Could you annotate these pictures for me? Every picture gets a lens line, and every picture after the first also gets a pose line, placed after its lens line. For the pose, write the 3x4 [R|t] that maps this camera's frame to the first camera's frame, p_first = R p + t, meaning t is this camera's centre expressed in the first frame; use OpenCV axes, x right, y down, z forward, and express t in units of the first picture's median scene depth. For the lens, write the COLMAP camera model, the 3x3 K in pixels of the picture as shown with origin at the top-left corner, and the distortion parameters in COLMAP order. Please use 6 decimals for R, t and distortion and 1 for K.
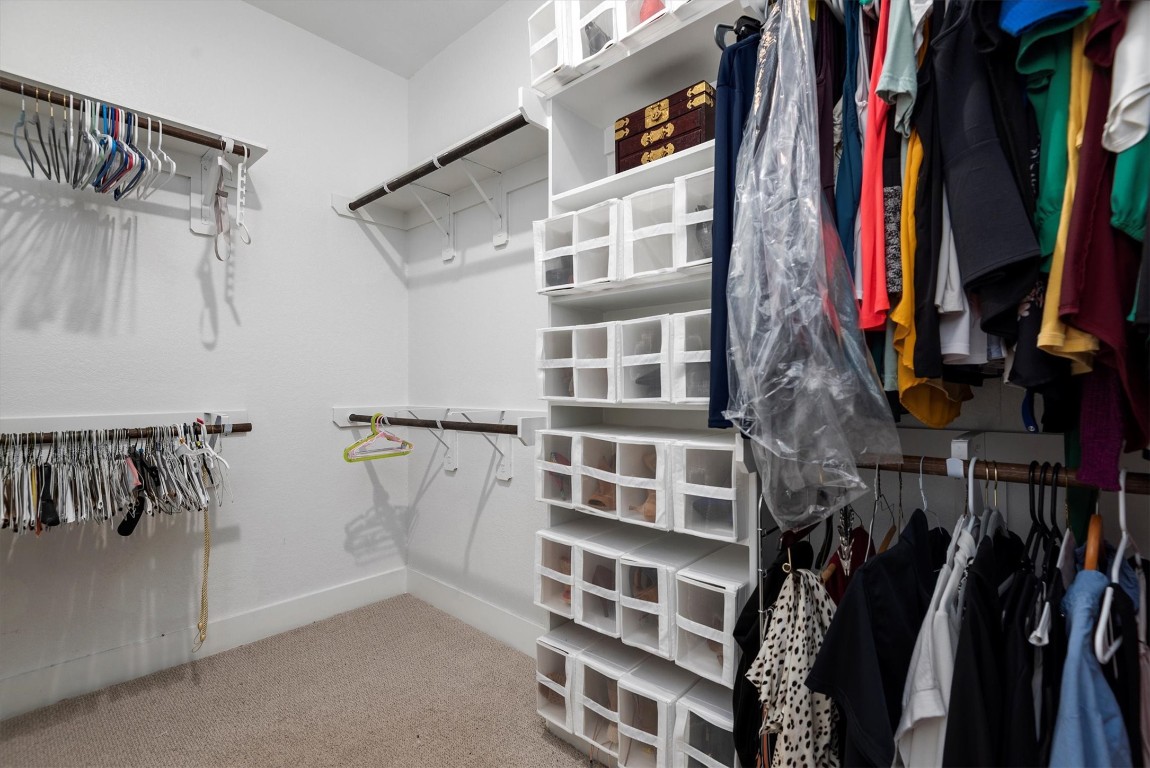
lens RADIAL K [[524.4, 0, 573.4], [0, 524.4, 388.0], [0, 0, 1]] dist [-0.004289, -0.000143]
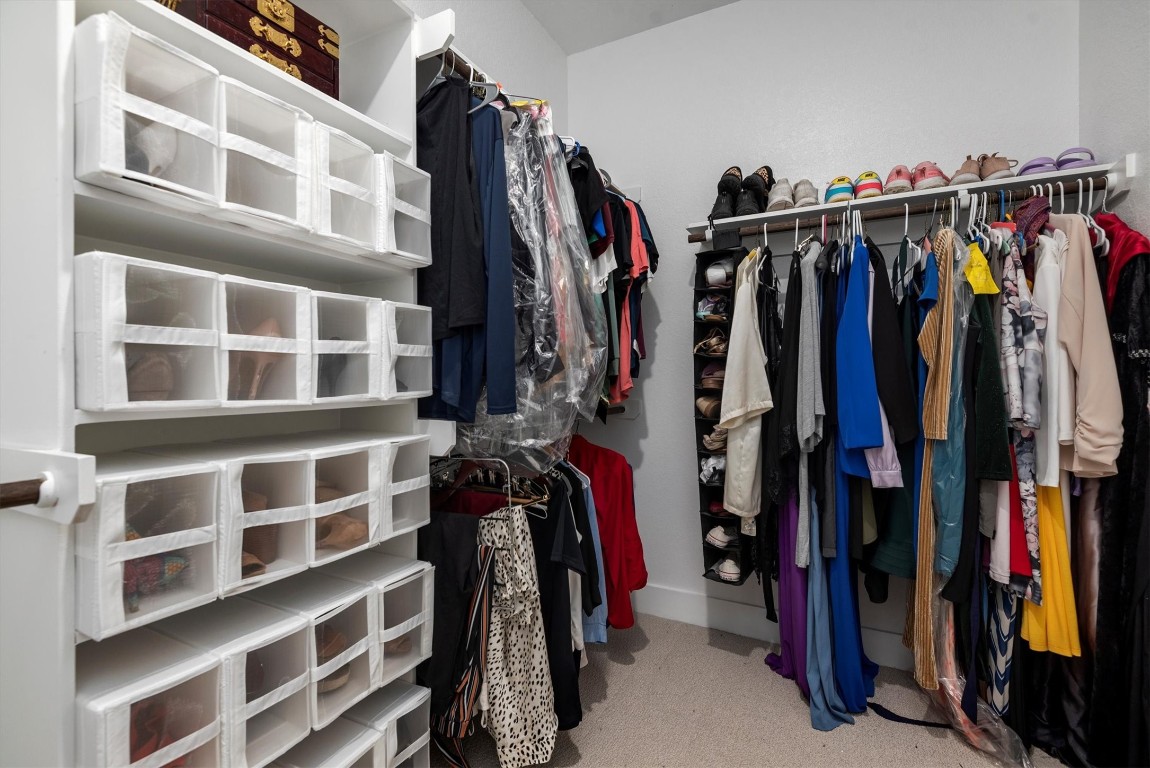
lens RADIAL K [[524.4, 0, 572.1], [0, 524.4, 380.5], [0, 0, 1]] dist [-0.004289, -0.000143]
pose [[-0.276756, -0.002108, 0.960938, -0.694327], [0.000087, 0.999998, 0.002219, -0.004645], [-0.960940, 0.000698, -0.276755, 0.849276]]
